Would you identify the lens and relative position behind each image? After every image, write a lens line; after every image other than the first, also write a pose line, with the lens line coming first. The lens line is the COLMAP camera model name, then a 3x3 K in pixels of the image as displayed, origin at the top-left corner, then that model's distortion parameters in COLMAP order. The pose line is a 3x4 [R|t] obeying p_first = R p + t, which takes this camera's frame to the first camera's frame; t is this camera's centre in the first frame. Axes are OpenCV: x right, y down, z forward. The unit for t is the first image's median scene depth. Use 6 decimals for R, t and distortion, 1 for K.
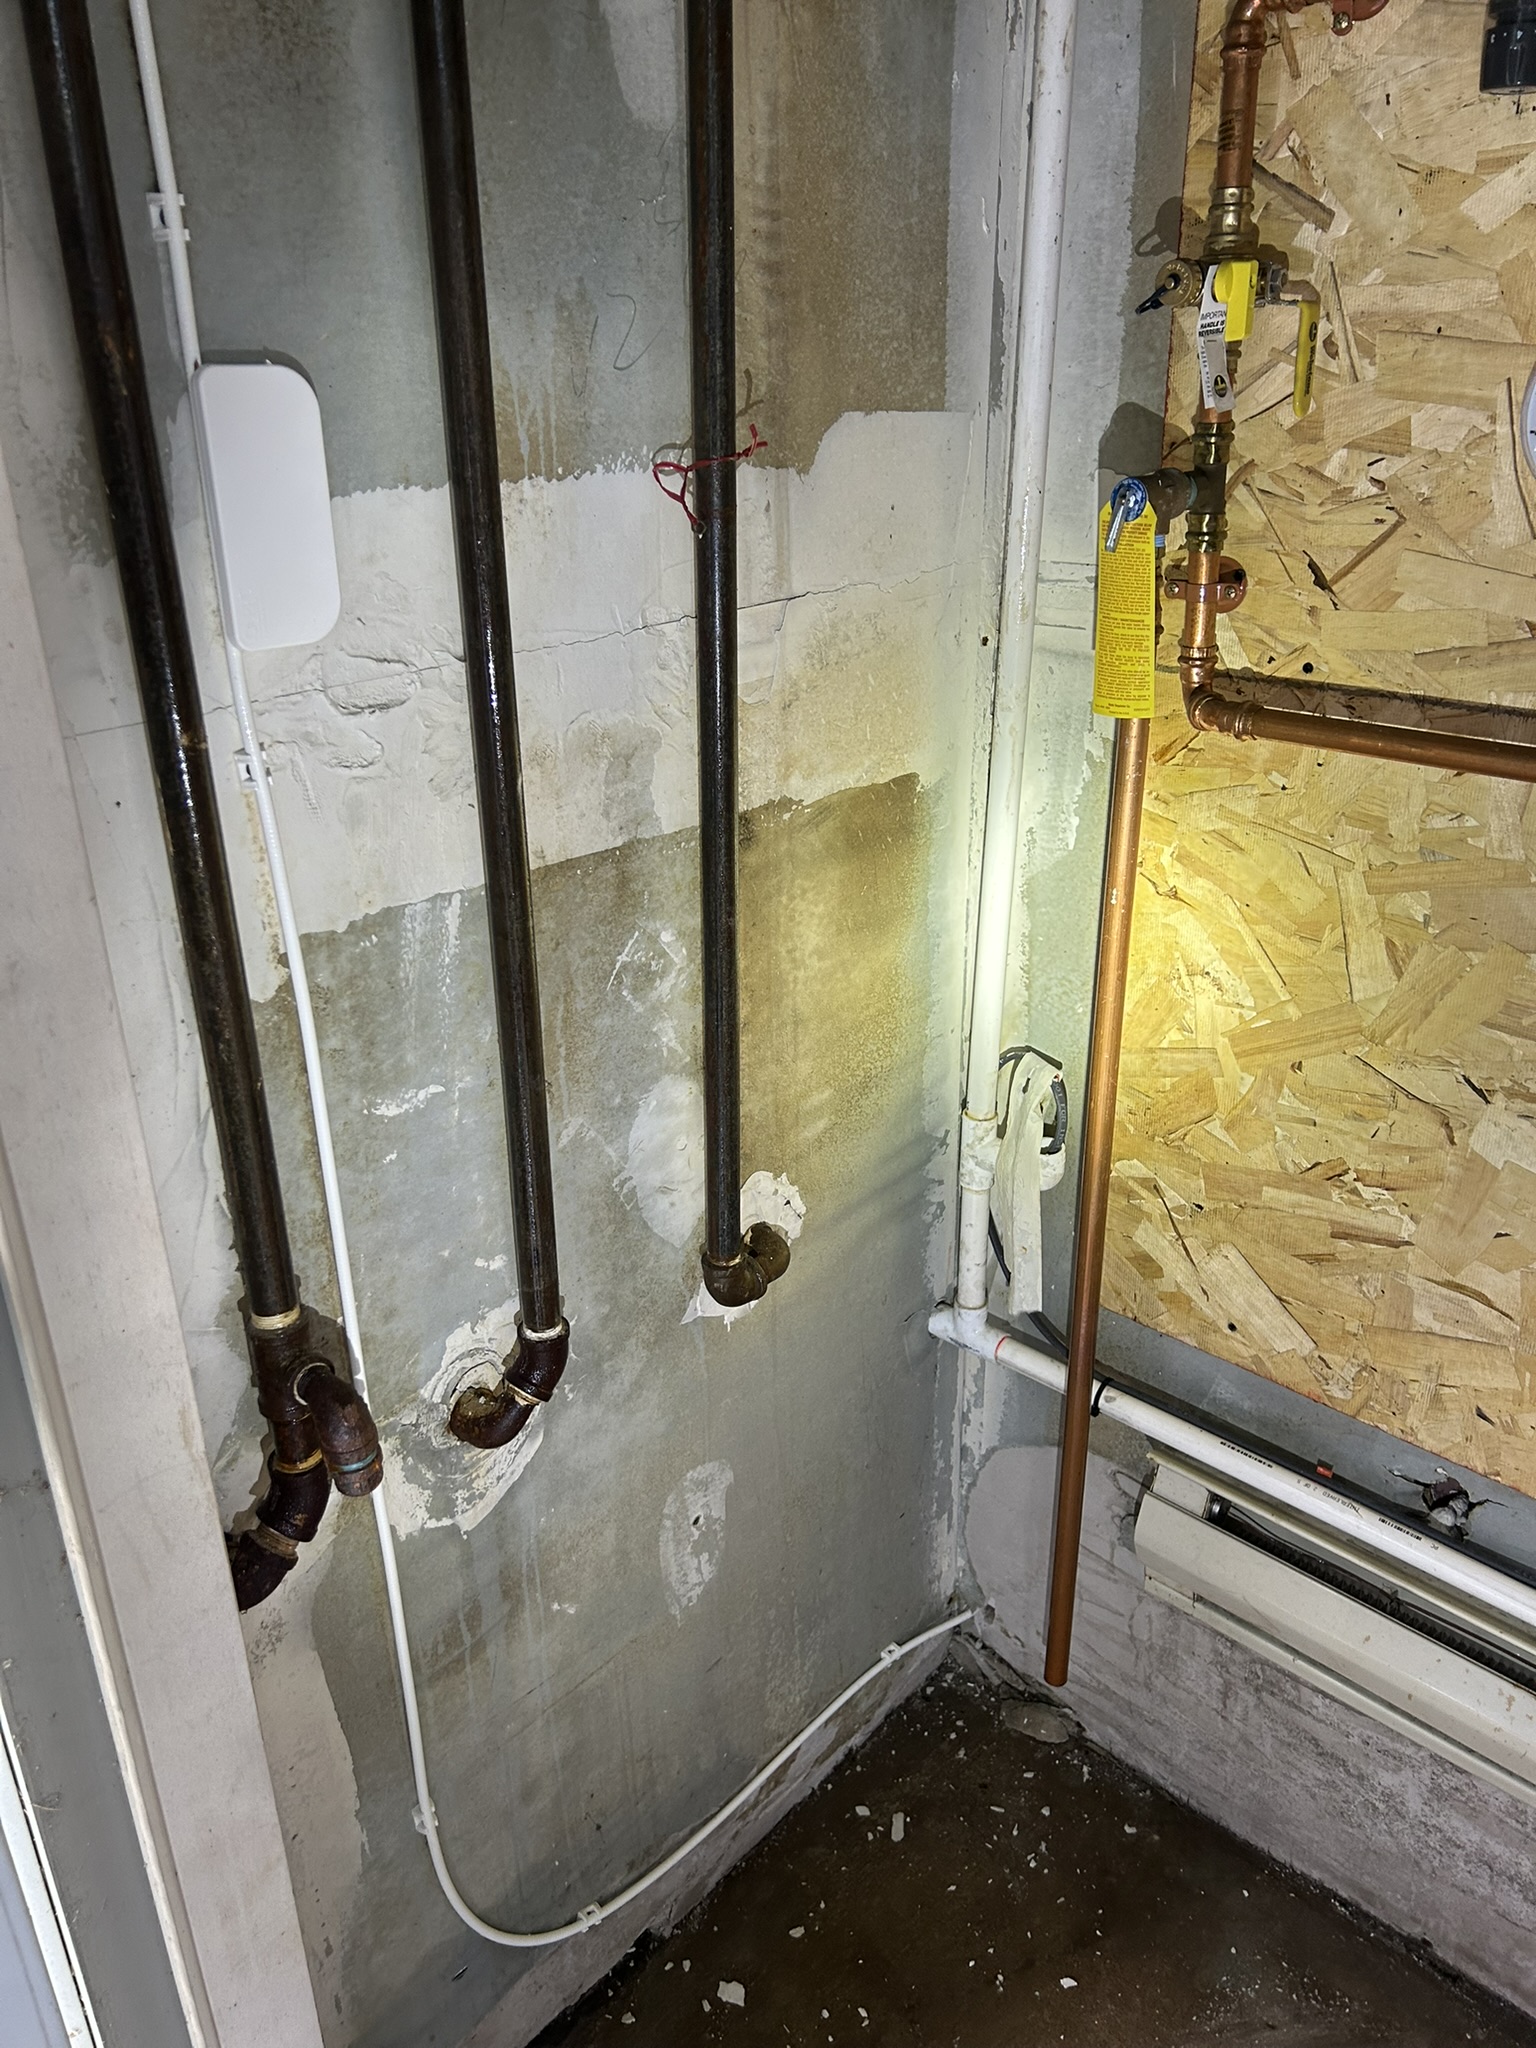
lens RADIAL K [[1538.4, 0, 775.0], [0, 1538.4, 1018.2], [0, 0, 1]] dist [0.038728, -0.048414]
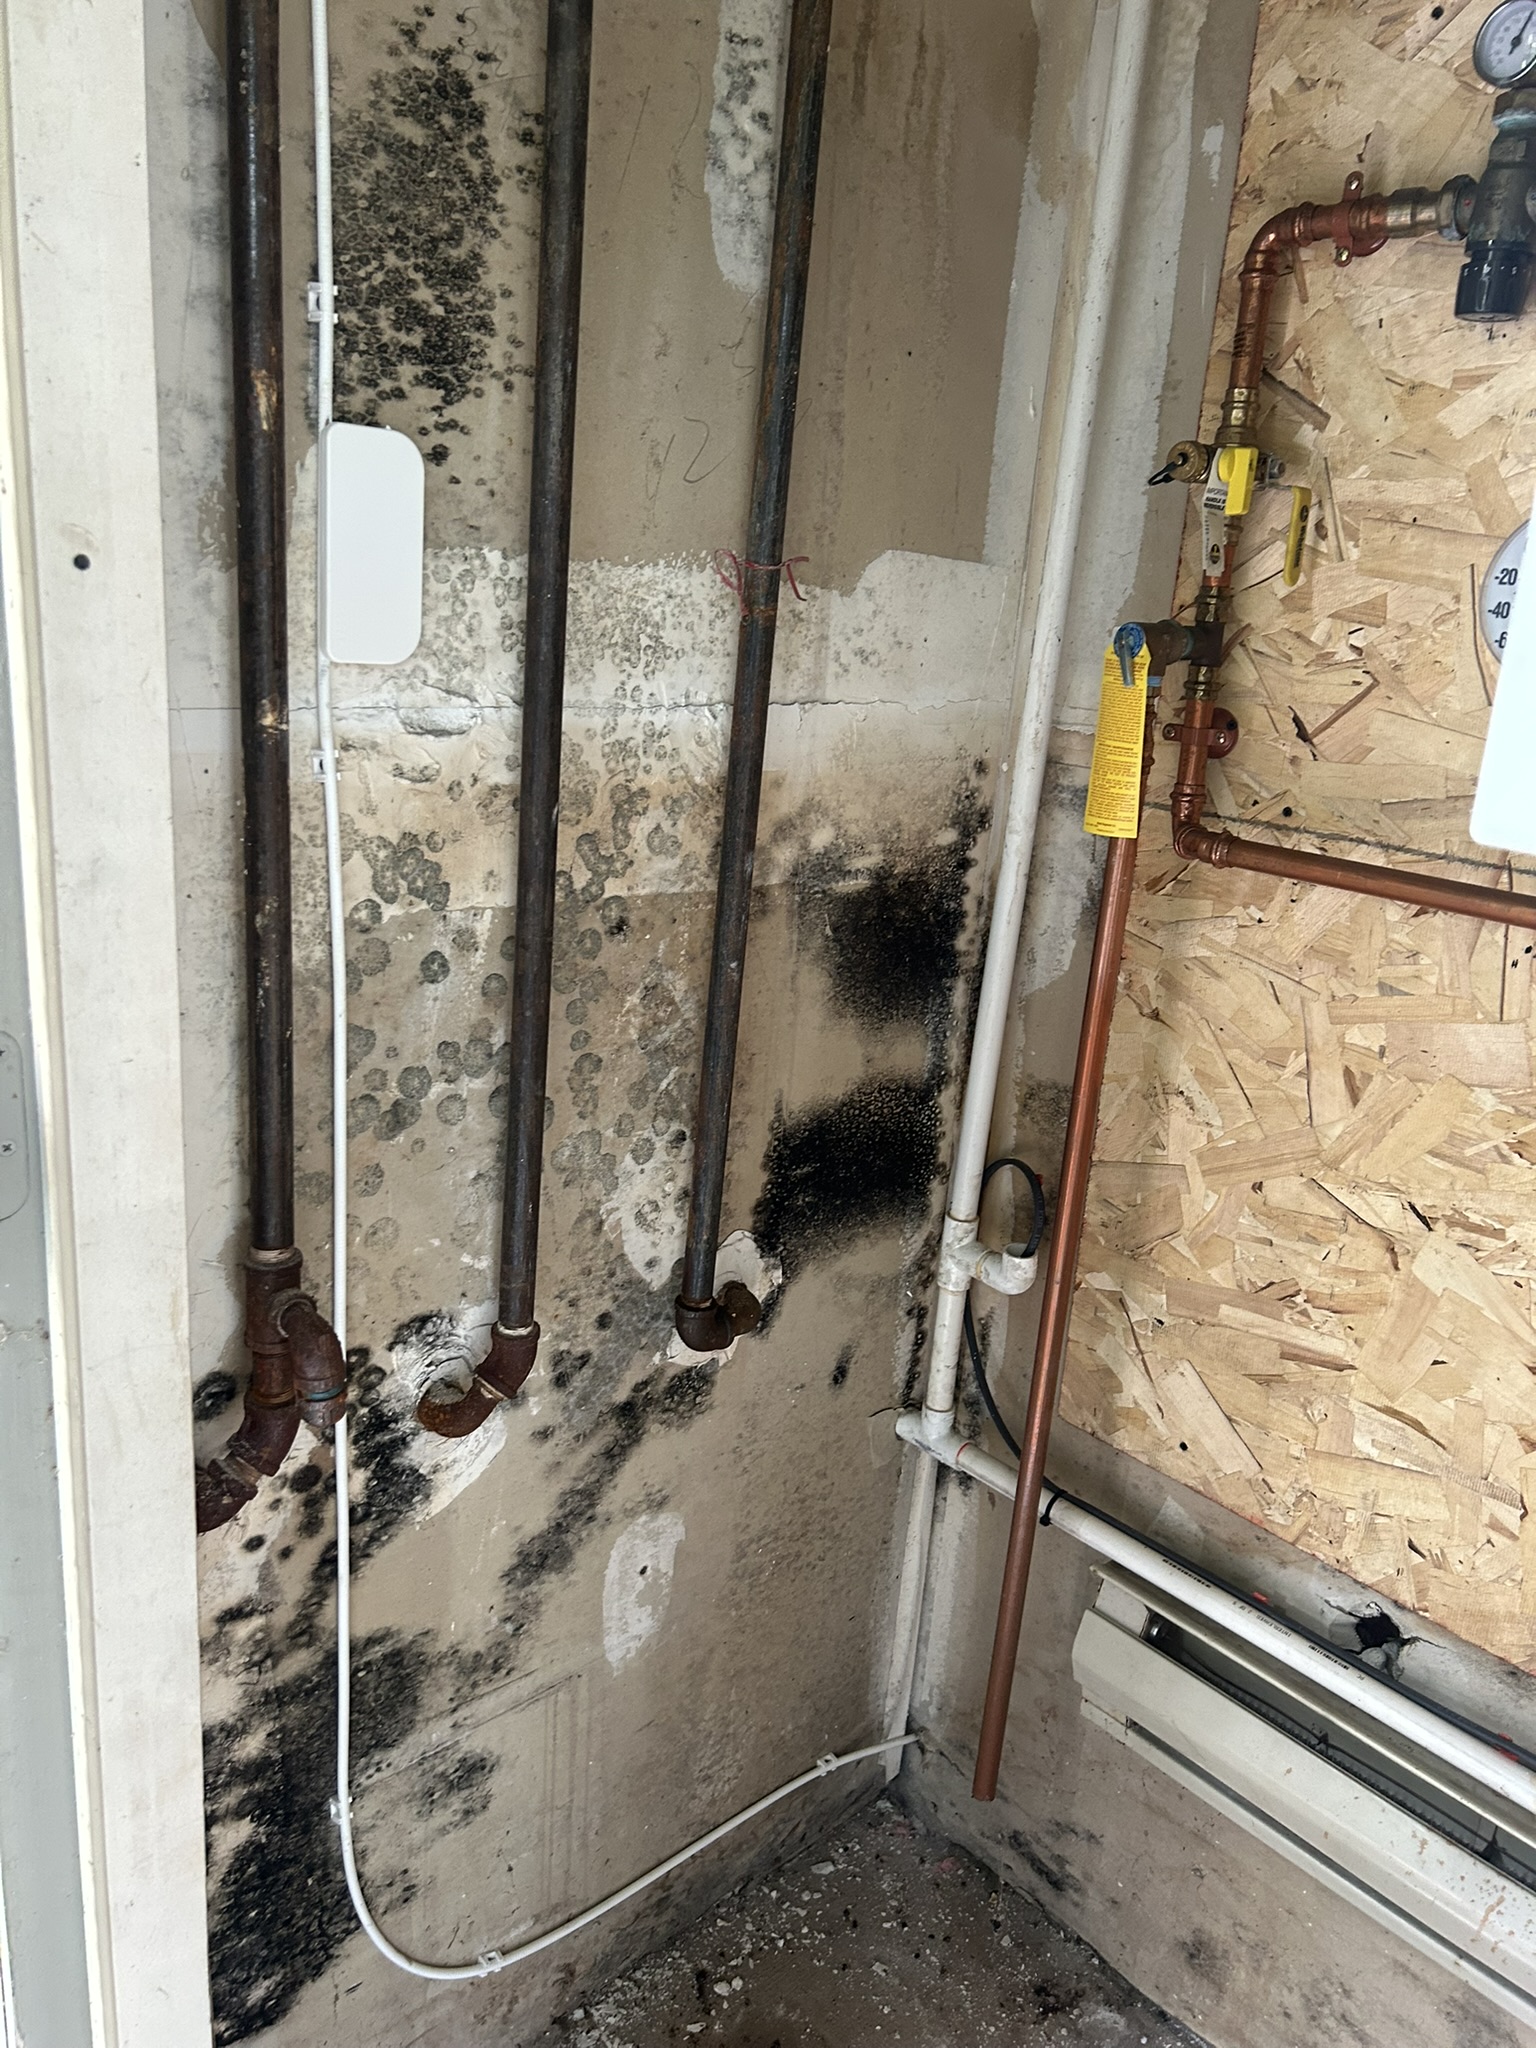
lens RADIAL K [[1538.4, 0, 763.5], [0, 1538.4, 1023.4], [0, 0, 1]] dist [0.038728, -0.048414]
pose [[0.992470, 0.109374, -0.055138, 0.053693], [-0.115515, 0.985487, -0.124383, 0.099973], [0.040734, 0.129816, 0.990701, -0.078826]]
